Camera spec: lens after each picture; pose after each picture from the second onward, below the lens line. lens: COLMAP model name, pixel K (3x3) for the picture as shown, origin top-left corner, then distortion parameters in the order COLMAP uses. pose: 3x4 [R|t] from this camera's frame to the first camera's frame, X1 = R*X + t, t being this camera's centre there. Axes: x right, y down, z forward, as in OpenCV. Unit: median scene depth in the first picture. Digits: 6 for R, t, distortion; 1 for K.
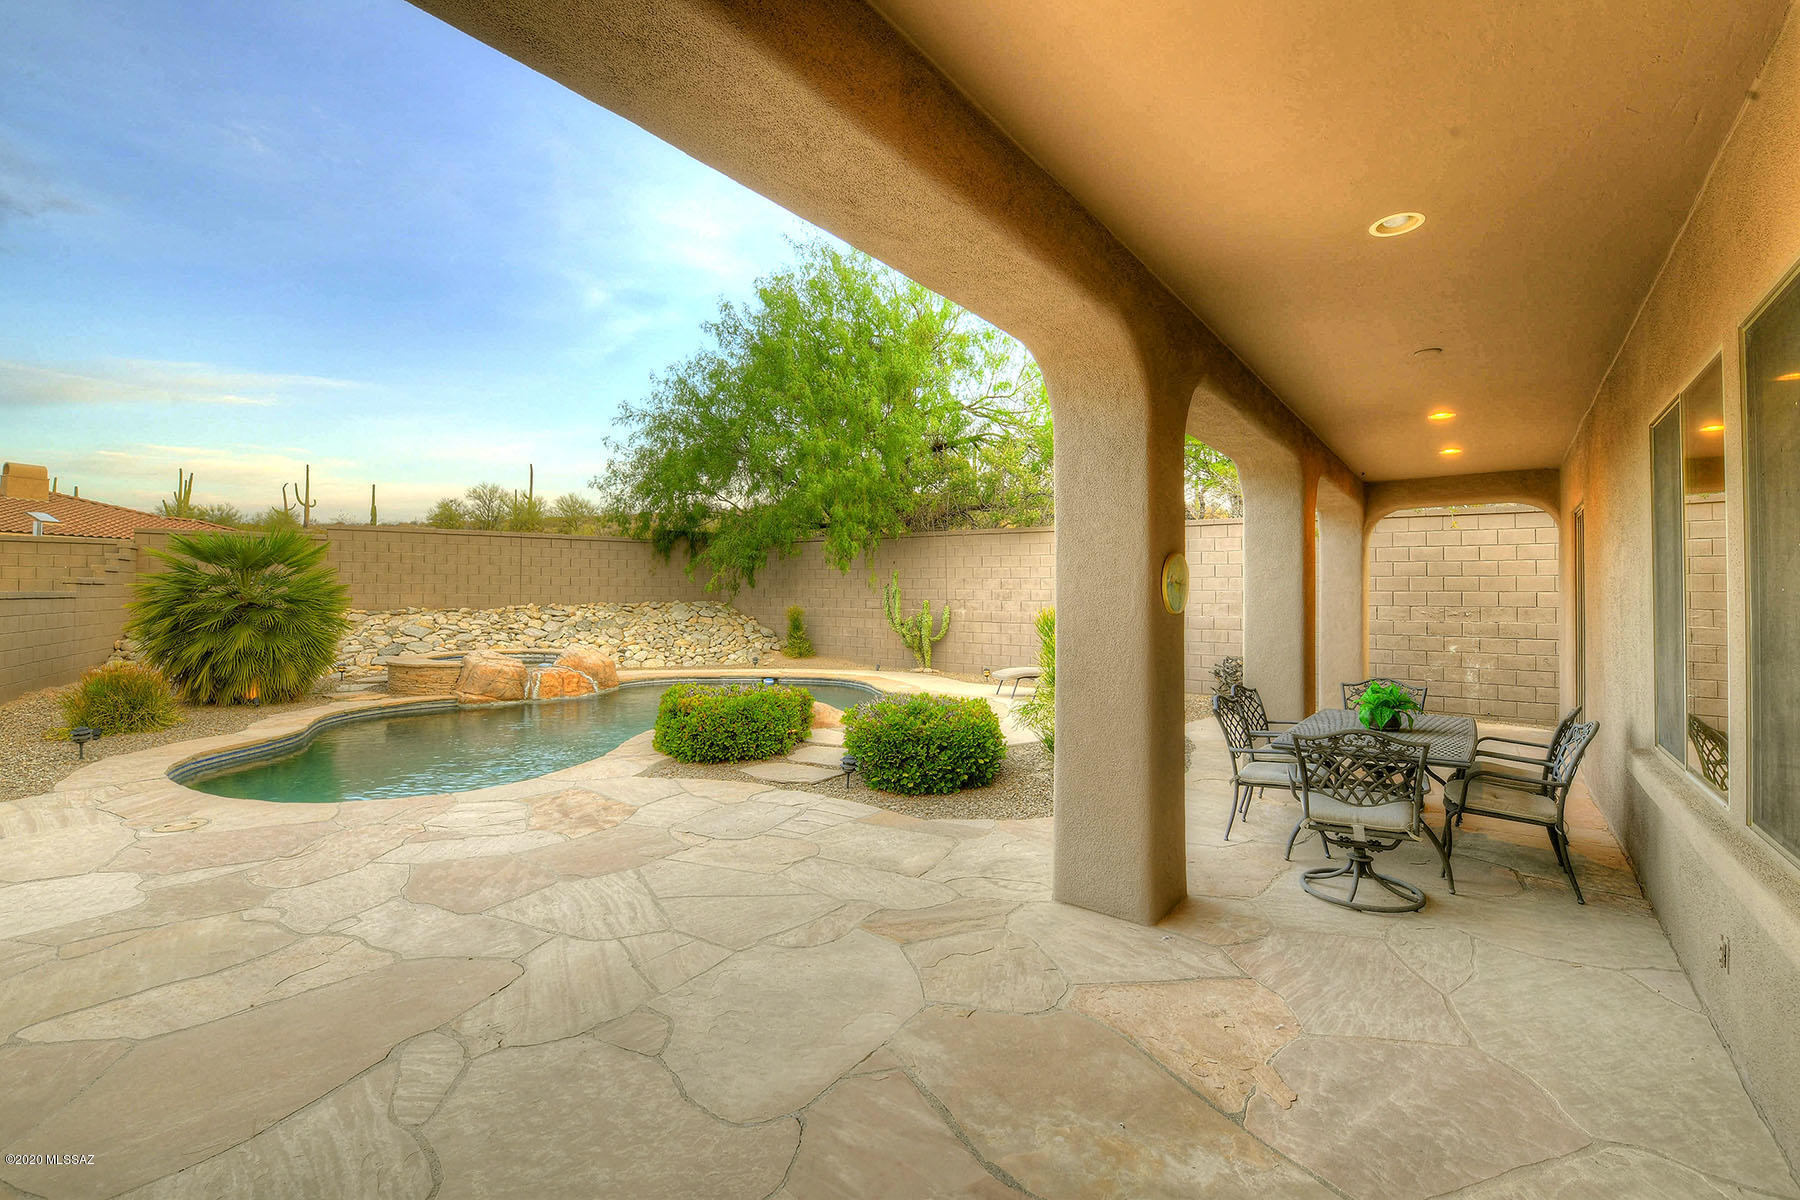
lens RADIAL K [[776.7, 0, 944.2], [0, 776.7, 583.5], [0, 0, 1]] dist [-0.018652, -0.001067]
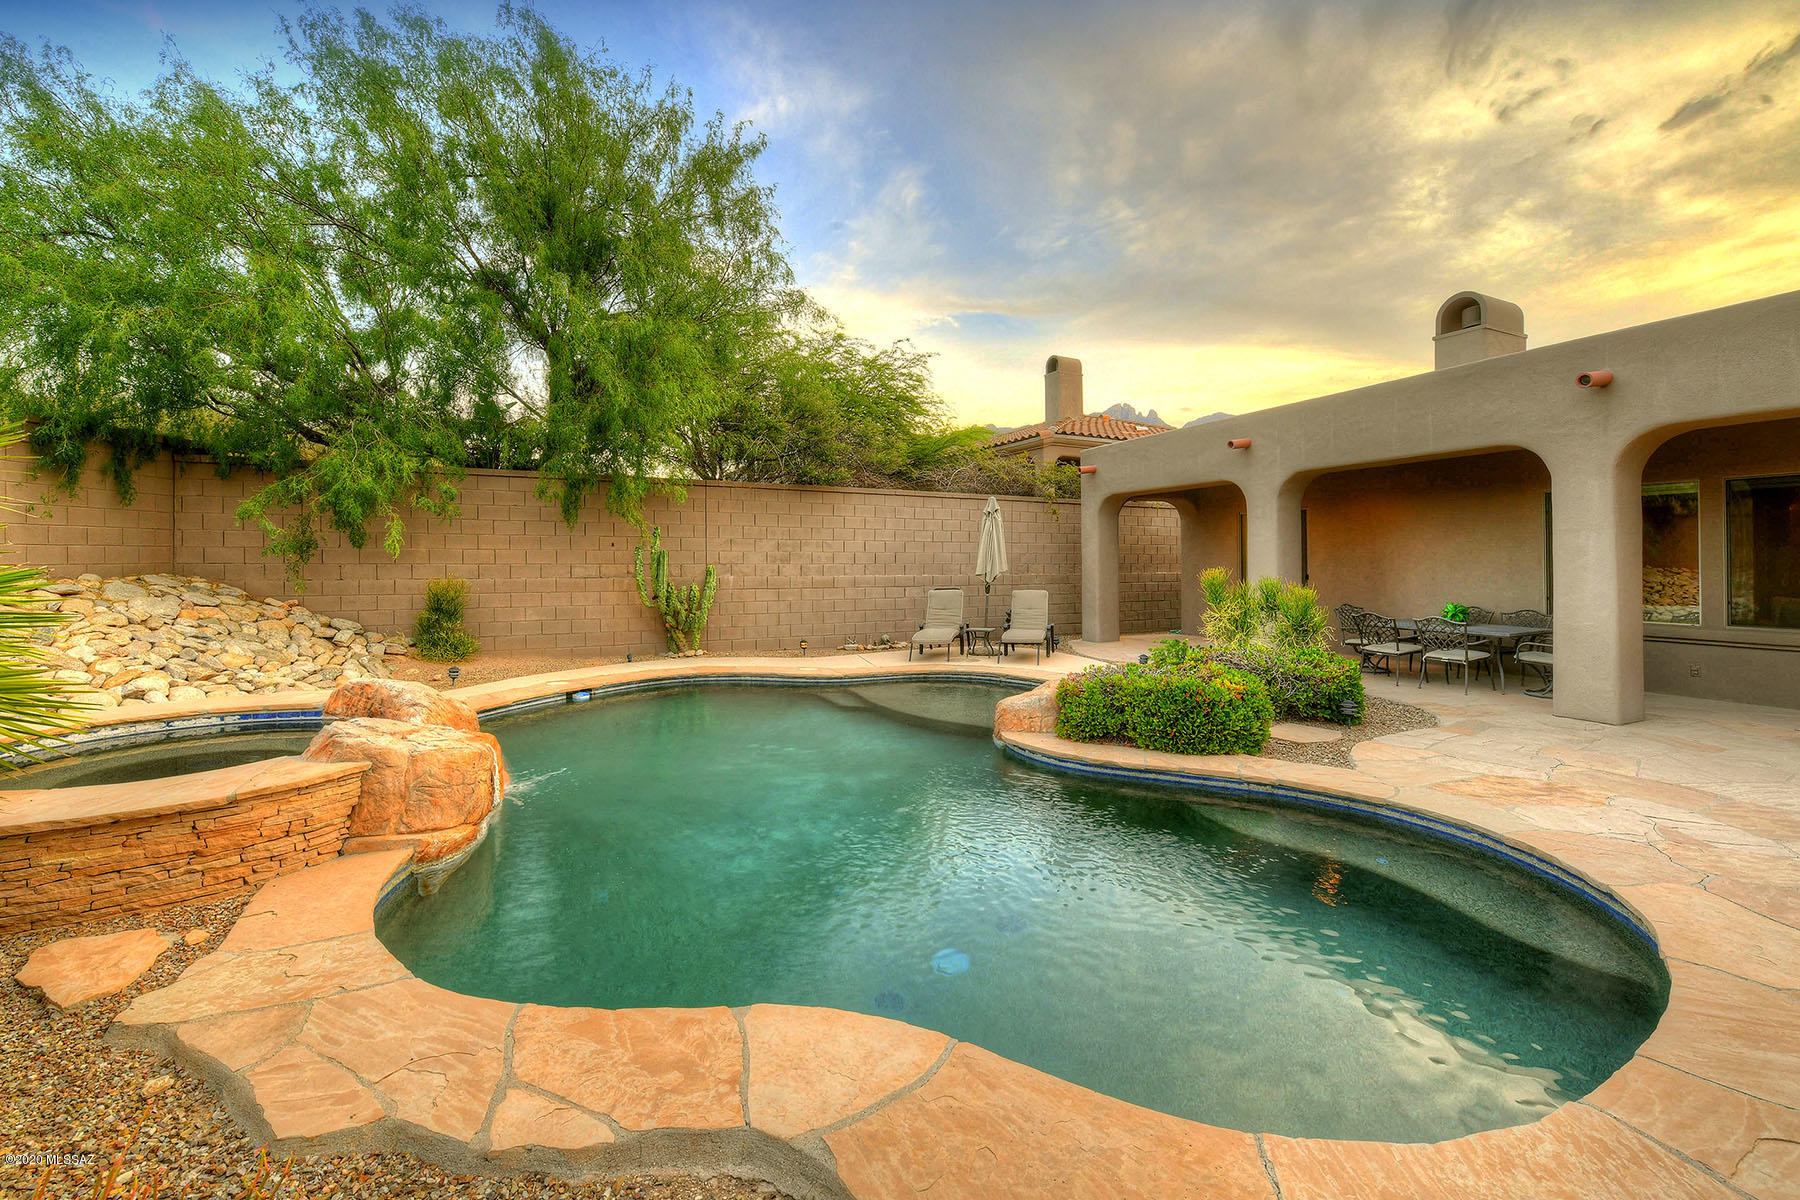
lens RADIAL K [[776.7, 0, 826.3], [0, 776.7, 552.3], [0, 0, 1]] dist [-0.018652, -0.001067]
pose [[0.502117, -0.001694, 0.864798, -0.841819], [-0.010141, 0.999918, 0.007847, 0.000883], [-0.864740, -0.012710, 0.502058, 0.631983]]
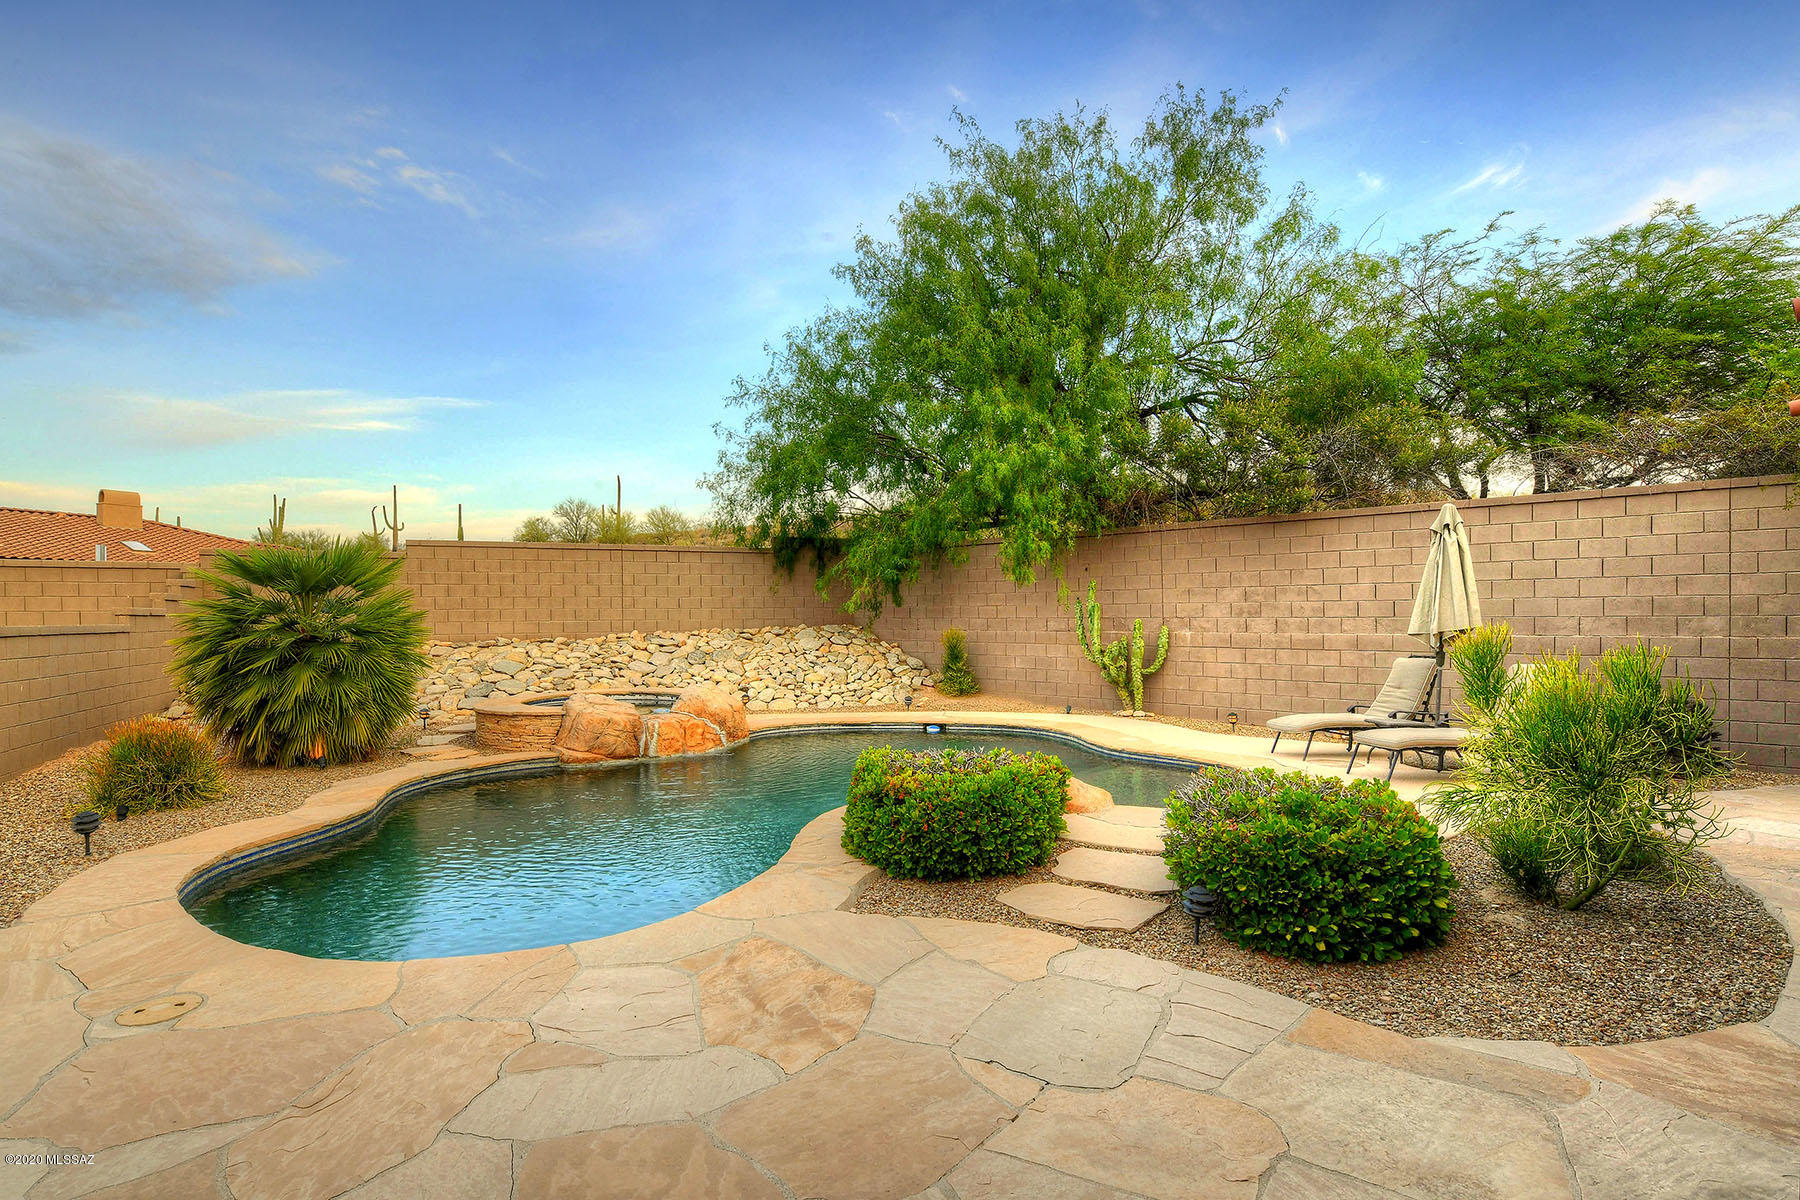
lens RADIAL K [[882.3, 0, 902.5], [0, 882.3, 611.5], [0, 0, 1]] dist [-0.013419, -0.001004]
pose [[0.984275, -0.017615, -0.175761, -0.120707], [0.019525, 0.999768, 0.009139, 0.003040], [0.175559, -0.012427, 0.984390, 0.173529]]
